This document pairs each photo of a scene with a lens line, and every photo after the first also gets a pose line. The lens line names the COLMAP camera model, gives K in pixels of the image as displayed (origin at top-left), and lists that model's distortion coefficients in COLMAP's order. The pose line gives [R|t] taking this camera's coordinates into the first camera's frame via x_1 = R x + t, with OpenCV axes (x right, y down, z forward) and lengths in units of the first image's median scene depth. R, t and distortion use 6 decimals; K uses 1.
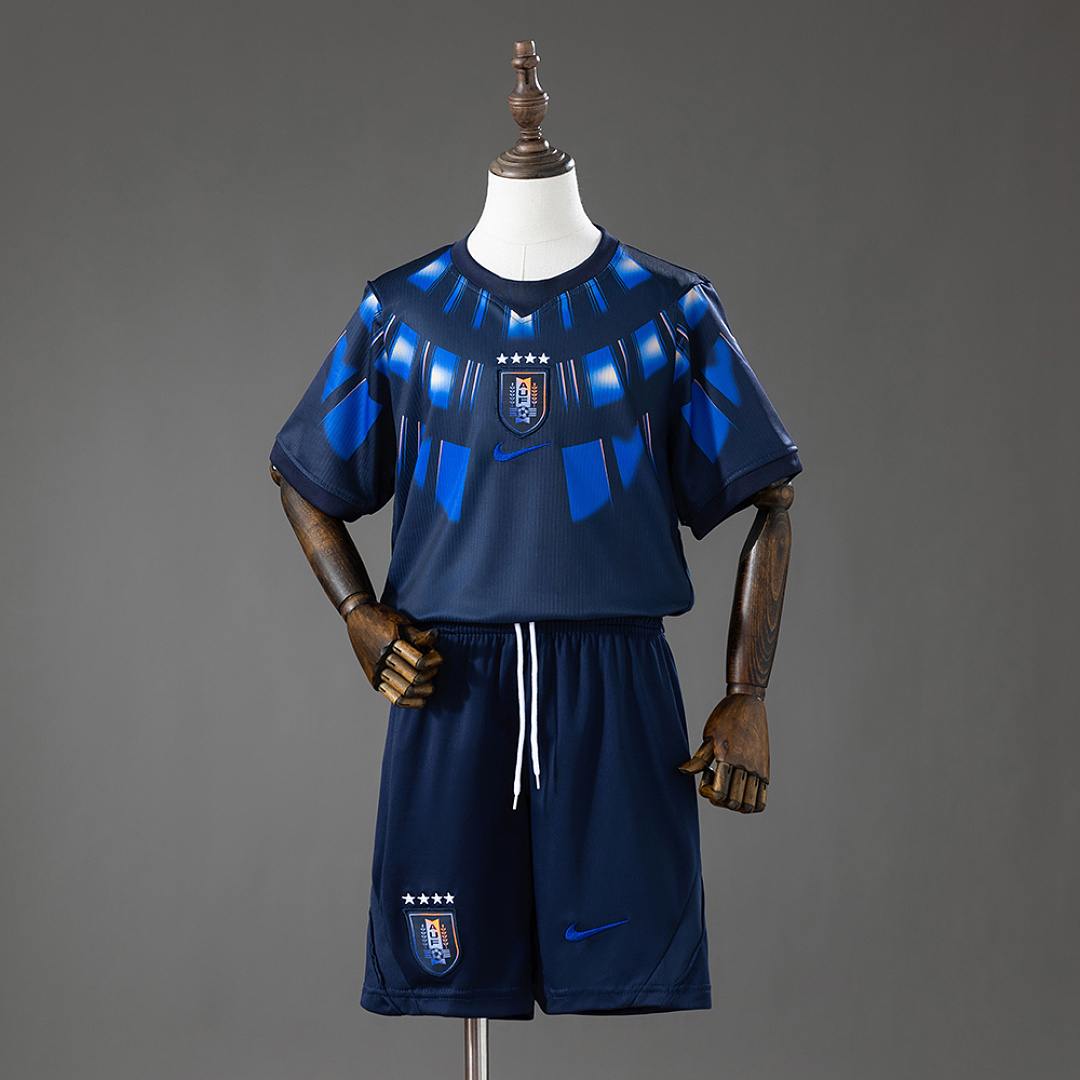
lens RADIAL K [[2719.7, 0, 541.7], [0, 2719.7, 539.9], [0, 0, 1]] dist [0.440205, 0.000000]
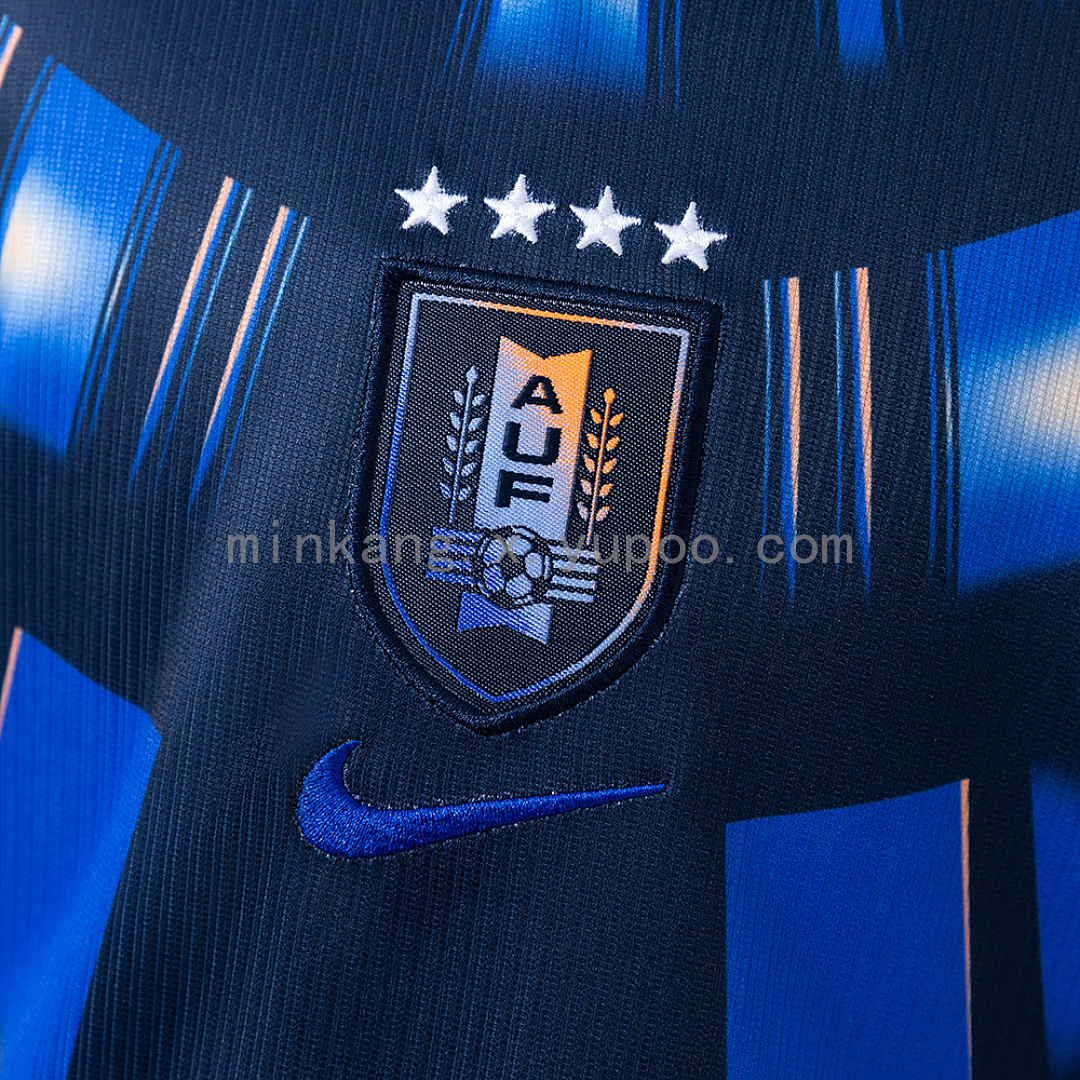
lens RADIAL K [[2676.4, 0, 537.6], [0, 2676.4, 538.9], [0, 0, 1]] dist [-0.000987, 0.000000]
pose [[0.991538, 0.128682, 0.017145, -0.008307], [-0.129663, 0.975190, 0.179420, -0.075835], [0.006368, -0.180124, 0.983623, 0.837641]]
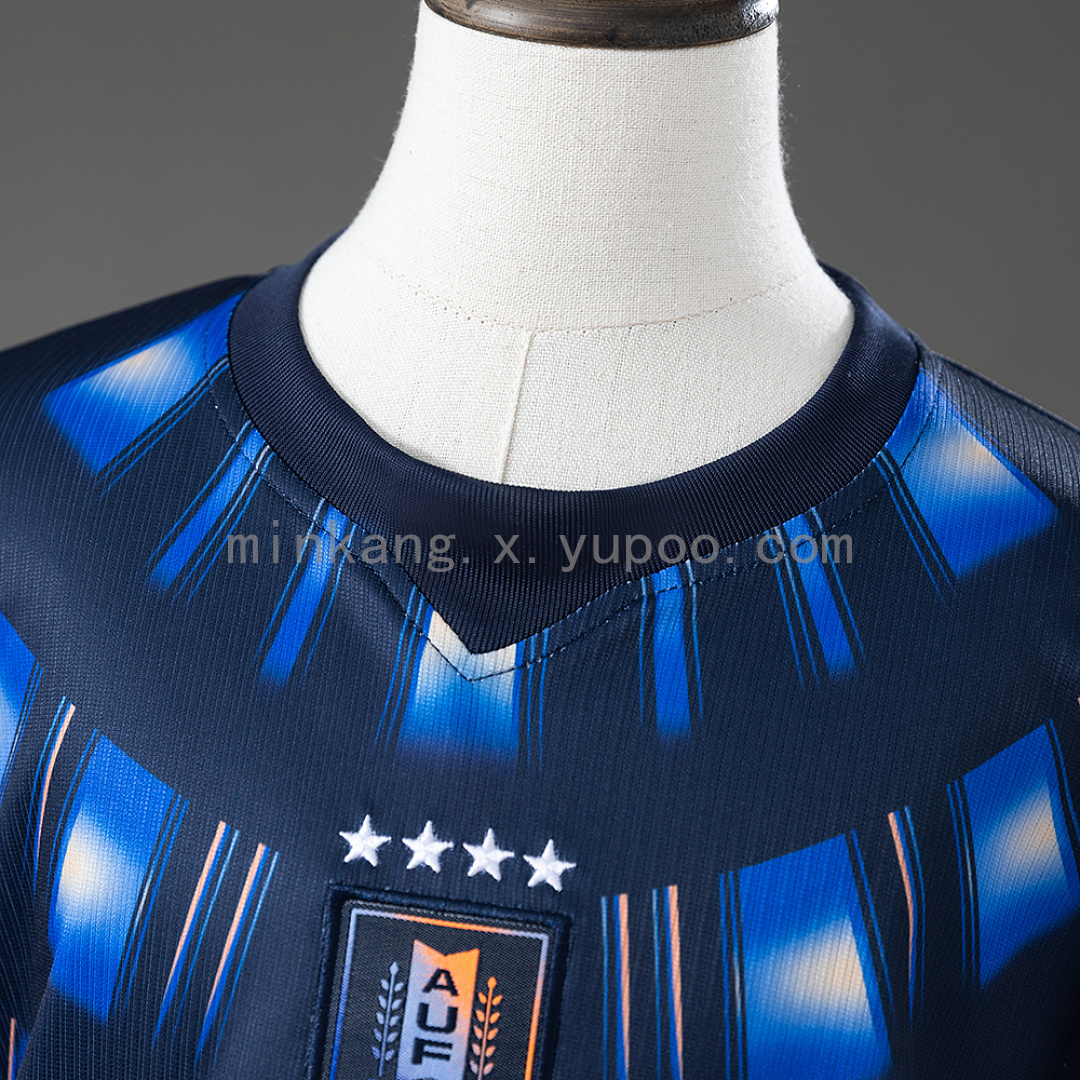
lens RADIAL K [[2851.4, 0, 538.4], [0, 2851.4, 540.6], [0, 0, 1]] dist [-0.041561, 0.000000]
pose [[0.993512, 0.108078, -0.035402, 0.005353], [-0.105369, 0.991891, 0.071065, -0.108696], [0.042796, -0.066874, 0.996843, 0.765075]]
